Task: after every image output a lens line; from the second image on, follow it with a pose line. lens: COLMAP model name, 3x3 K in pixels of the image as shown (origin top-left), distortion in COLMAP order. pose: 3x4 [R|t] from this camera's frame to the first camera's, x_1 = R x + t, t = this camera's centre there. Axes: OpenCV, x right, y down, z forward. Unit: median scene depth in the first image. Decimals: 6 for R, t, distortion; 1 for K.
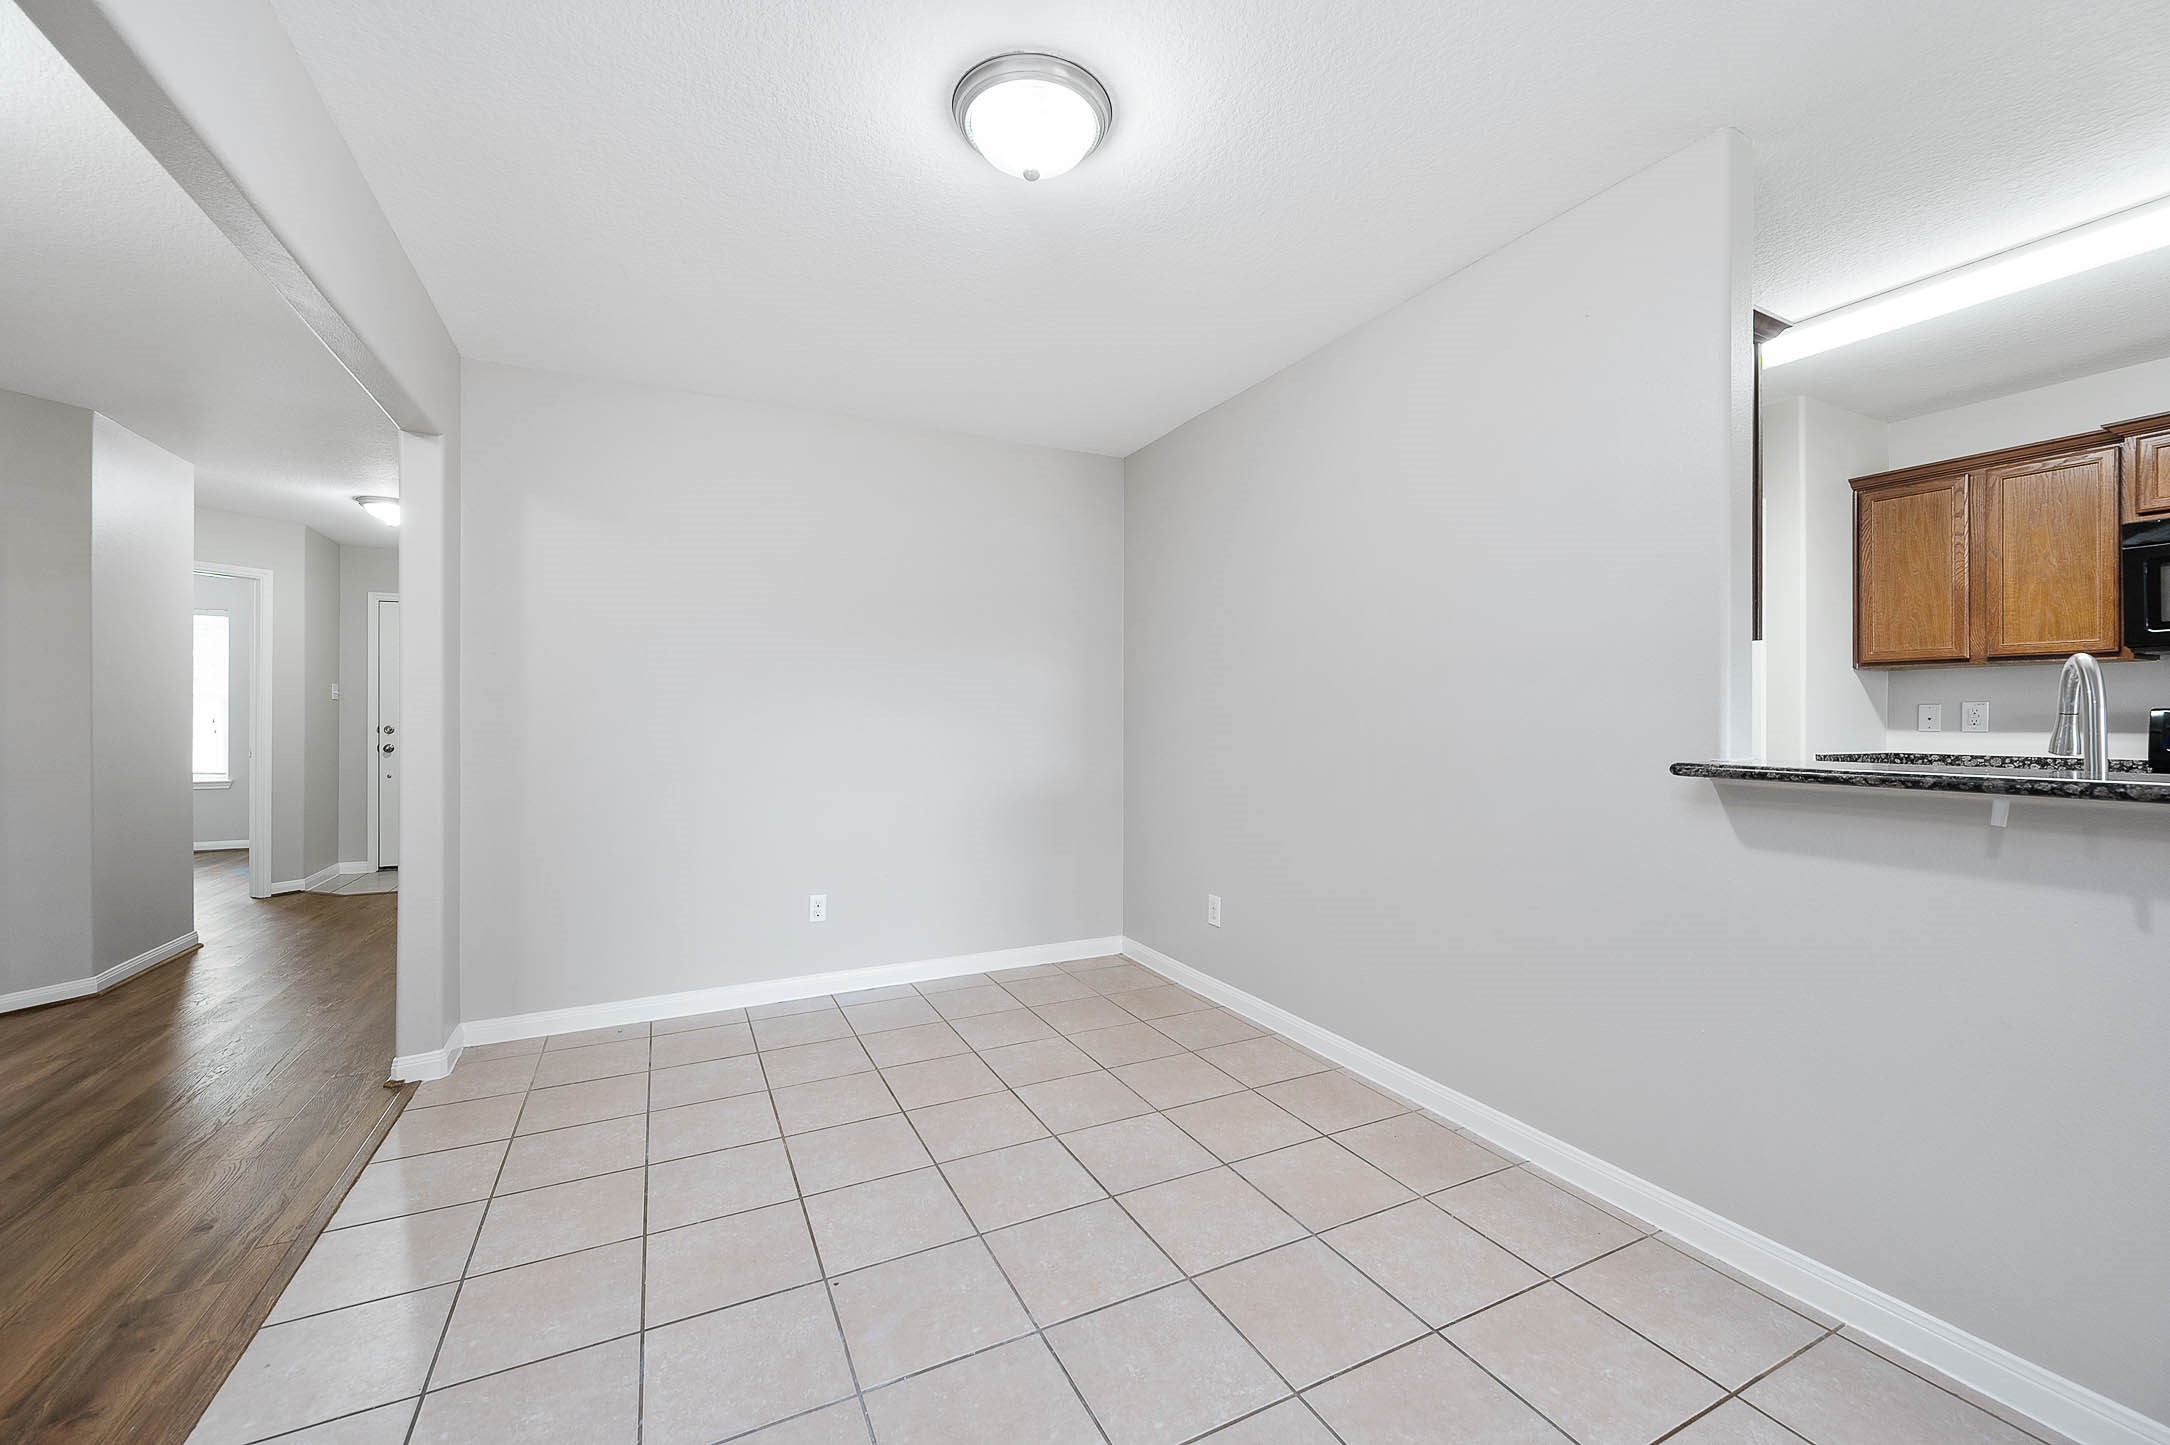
lens RADIAL K [[862.7, 0, 1099.9], [0, 862.7, 717.7], [0, 0, 1]] dist [0.001344, -0.000279]
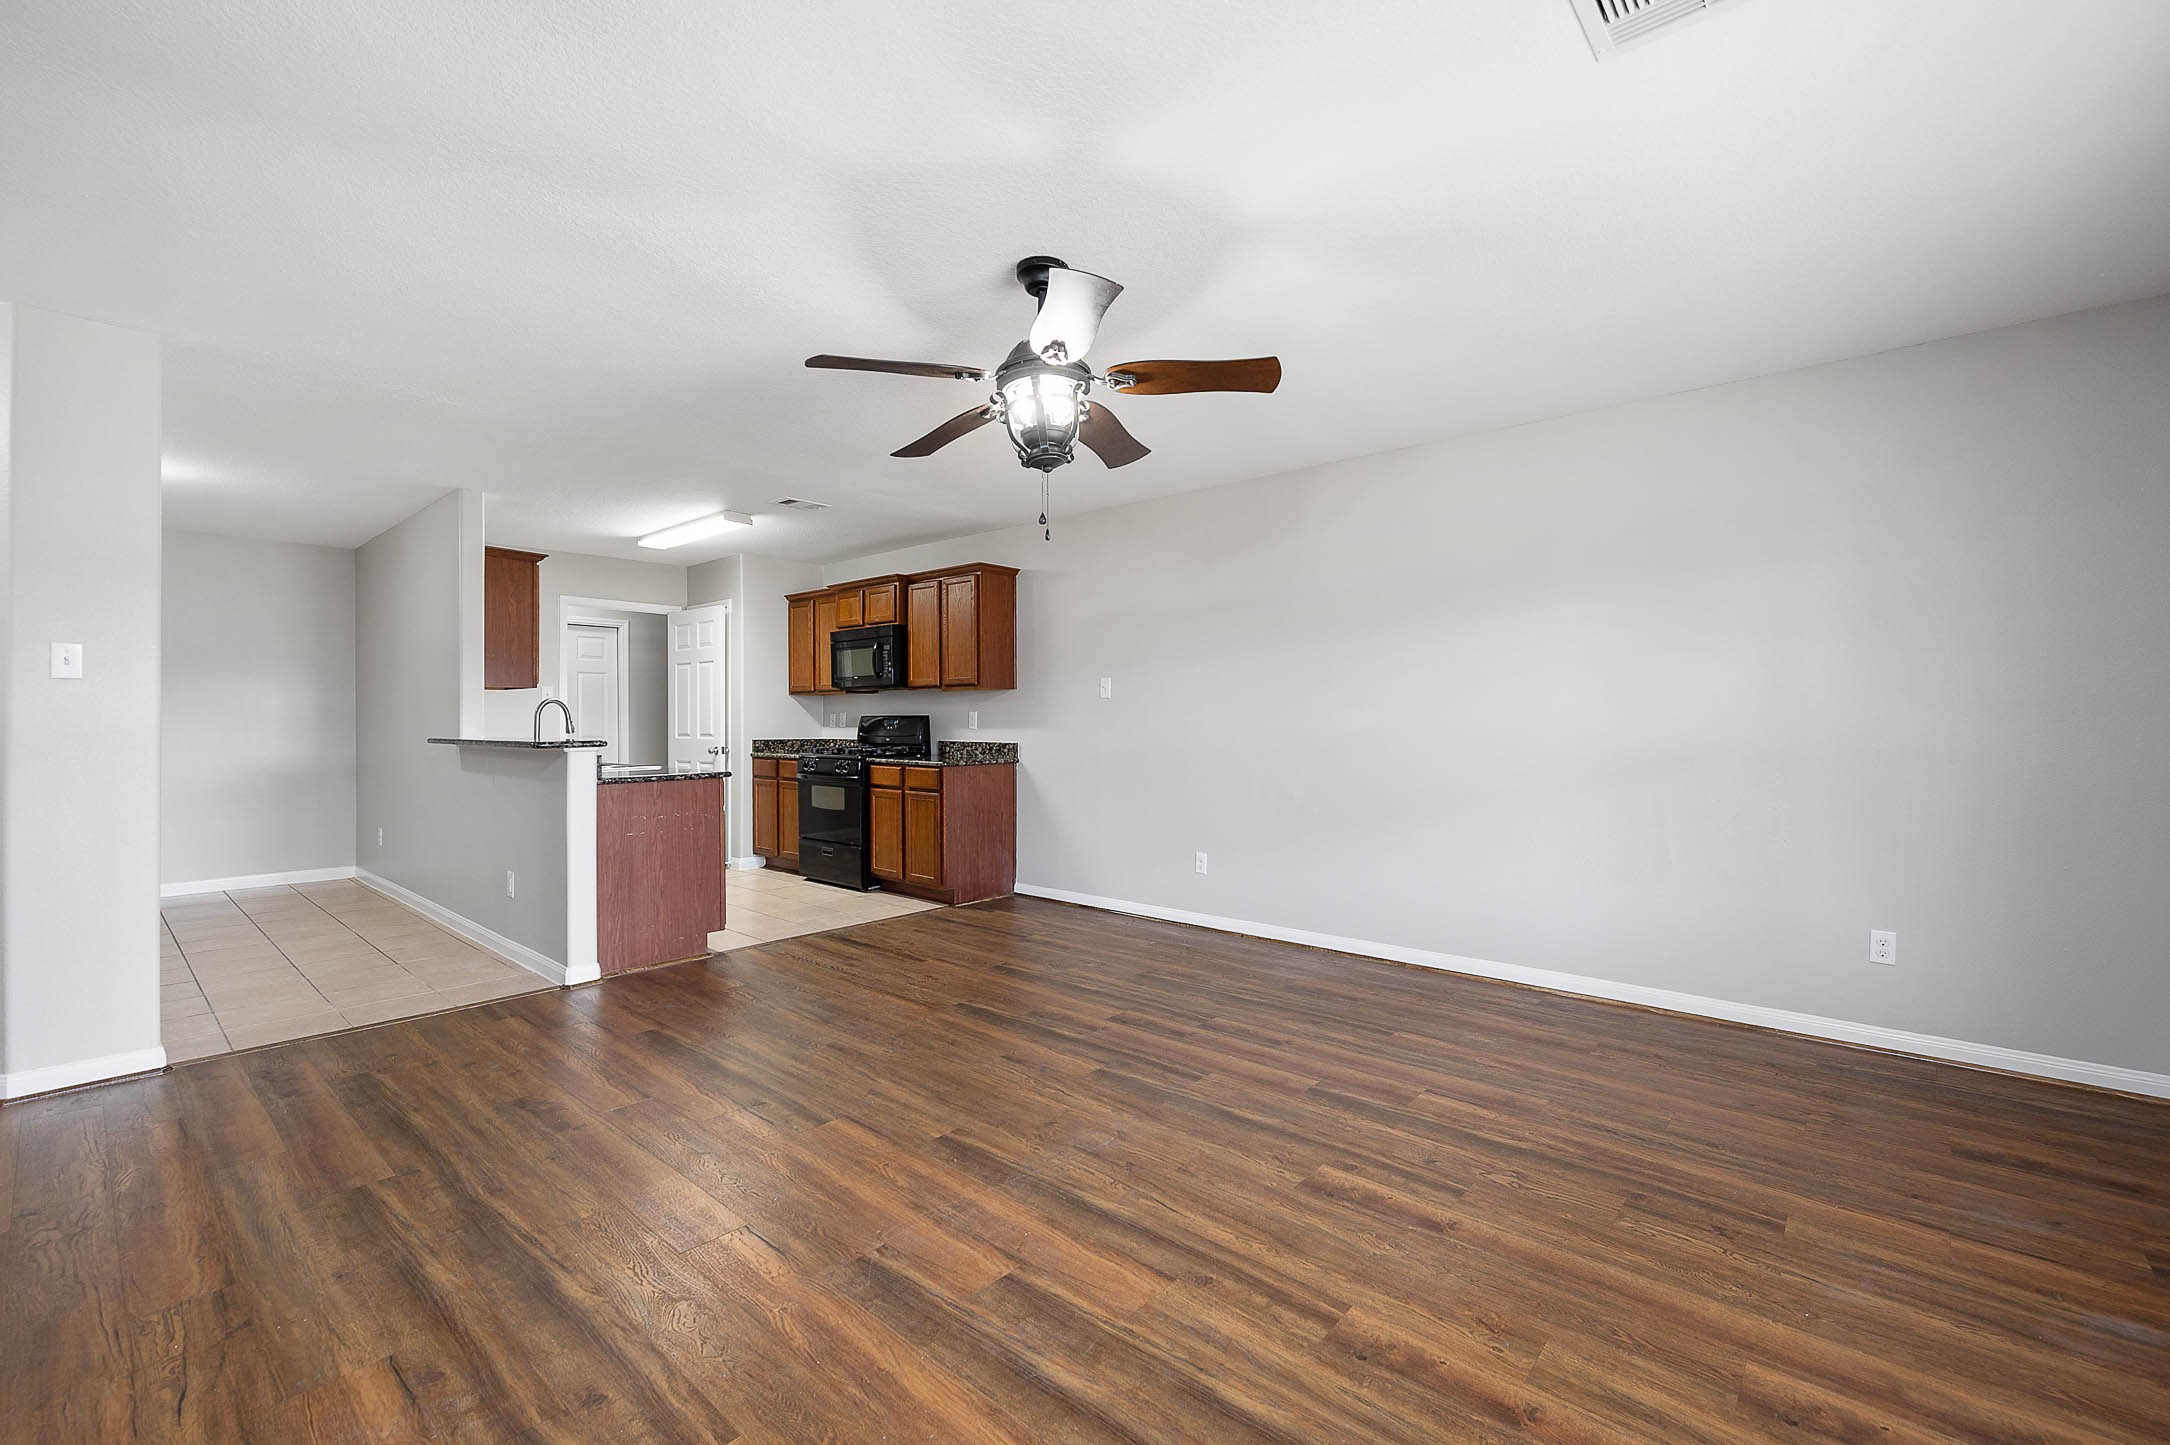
lens RADIAL K [[914.7, 0, 1091.2], [0, 914.7, 737.8], [0, 0, 1]] dist [-0.003203, 0.000342]
pose [[0.928153, -0.005781, 0.372153, 0.870026], [-0.001019, 0.999836, 0.018072, -0.000238], [-0.372197, -0.017153, 0.927995, -1.319754]]
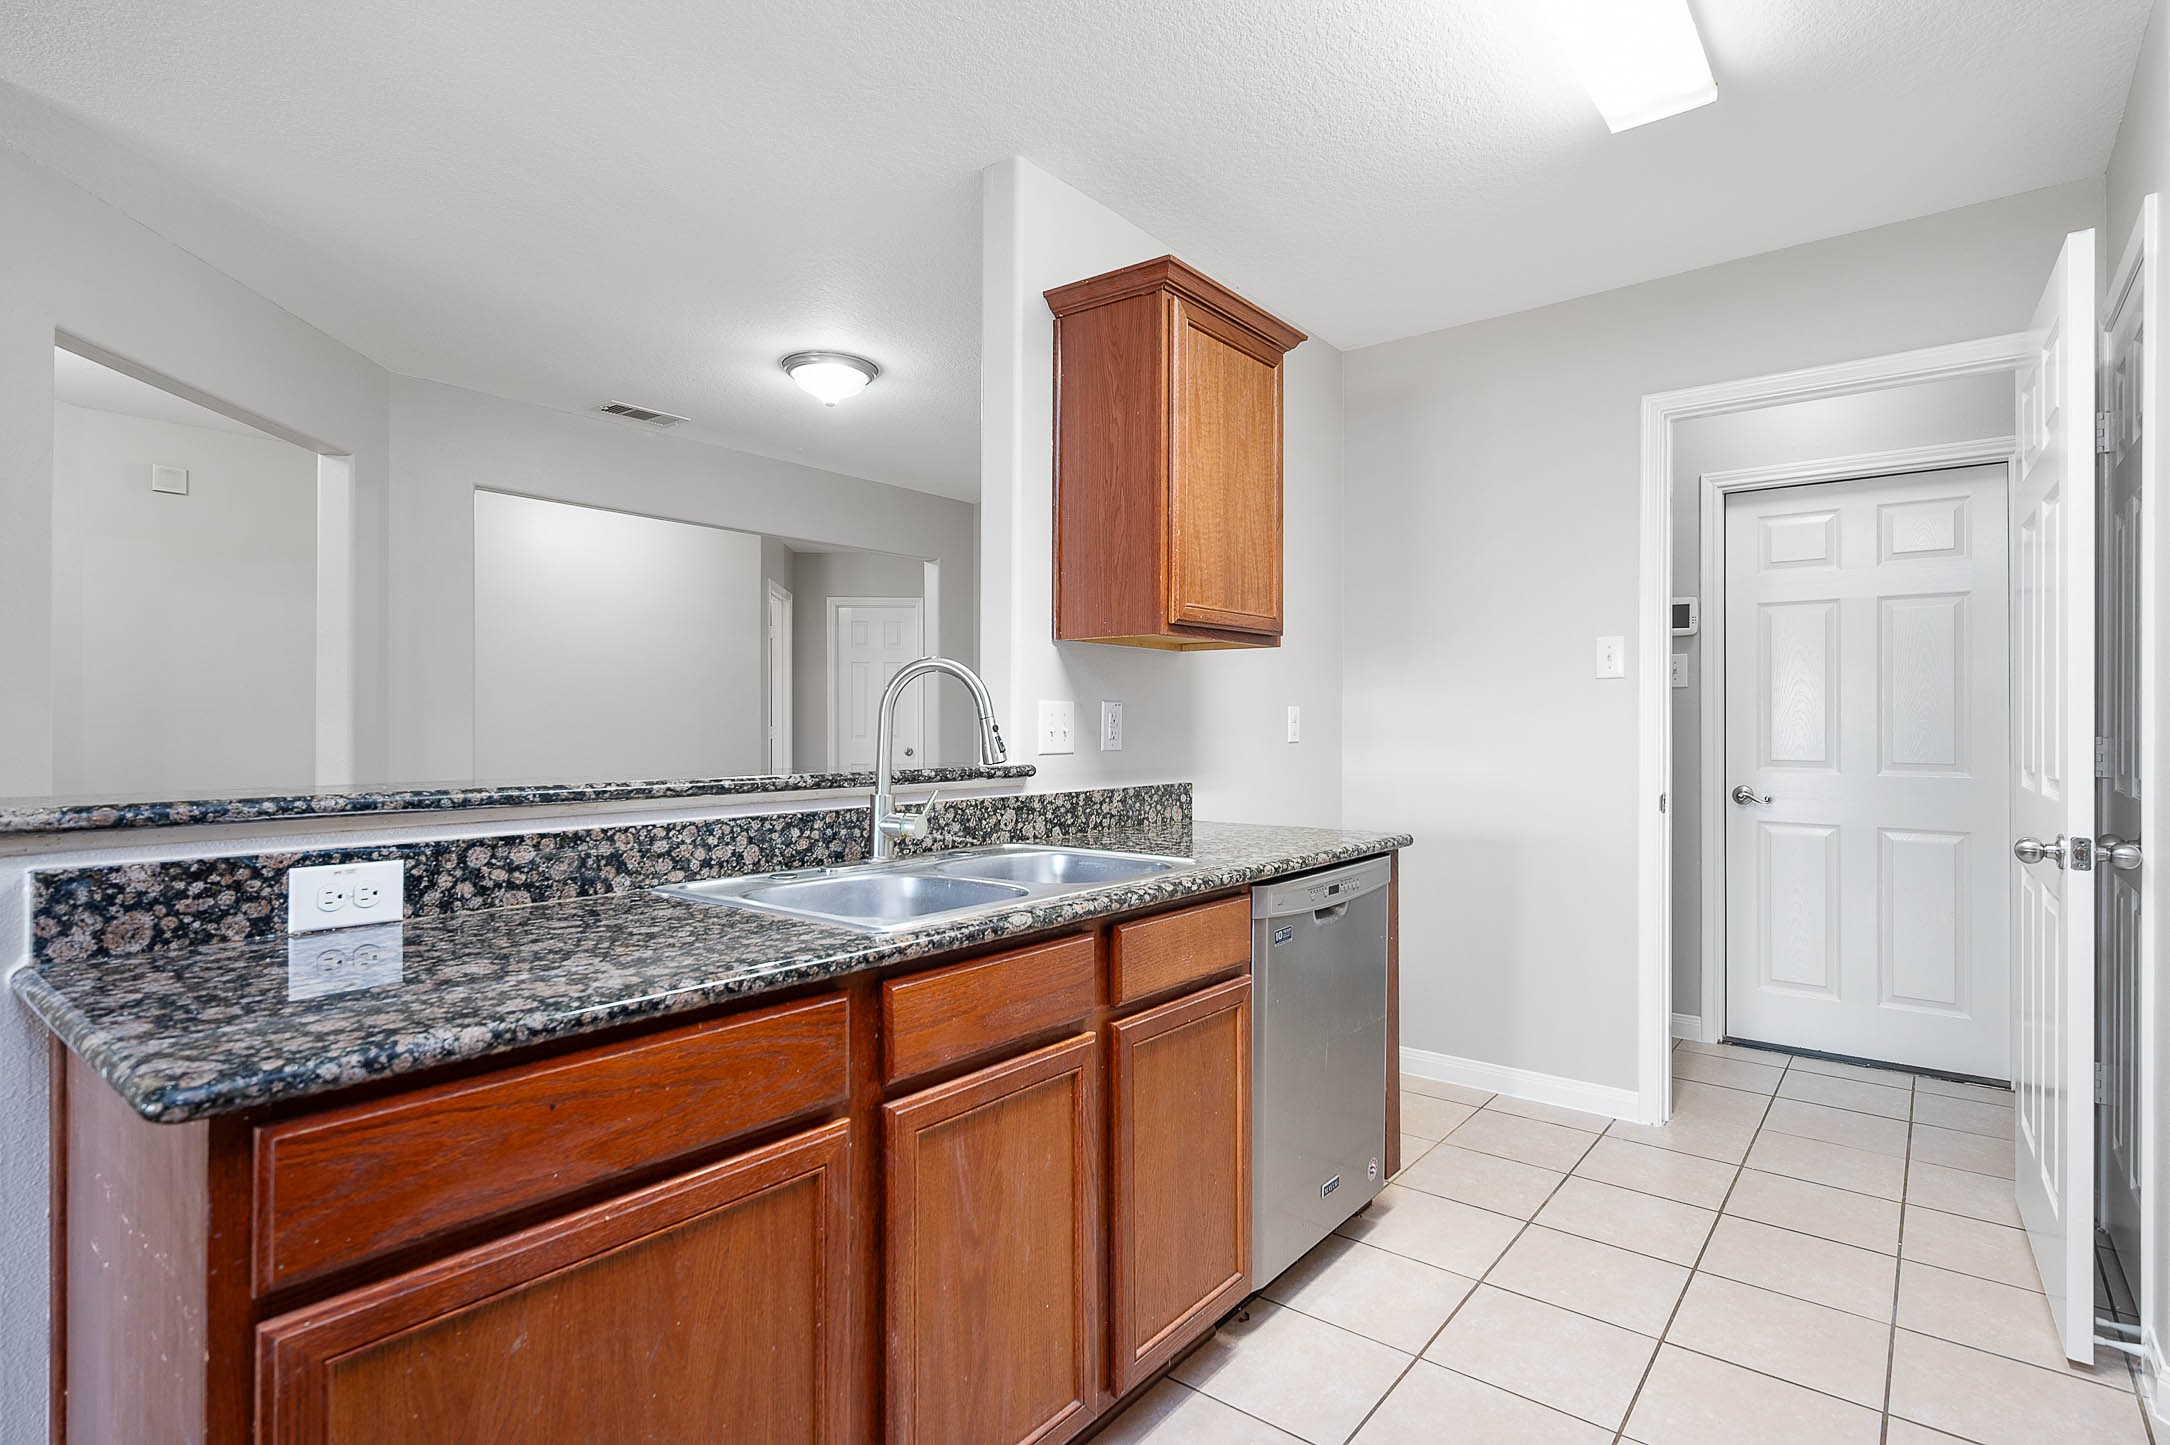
lens RADIAL K [[1062.8, 0, 1084.3], [0, 1062.8, 721.7], [0, 0, 1]] dist [0.000021, 0.000788]
pose [[0.412157, 0.001783, -0.911111, 1.185130], [-0.000636, 0.999998, 0.001669, -0.003075], [0.911112, -0.000108, 0.412158, 0.353837]]
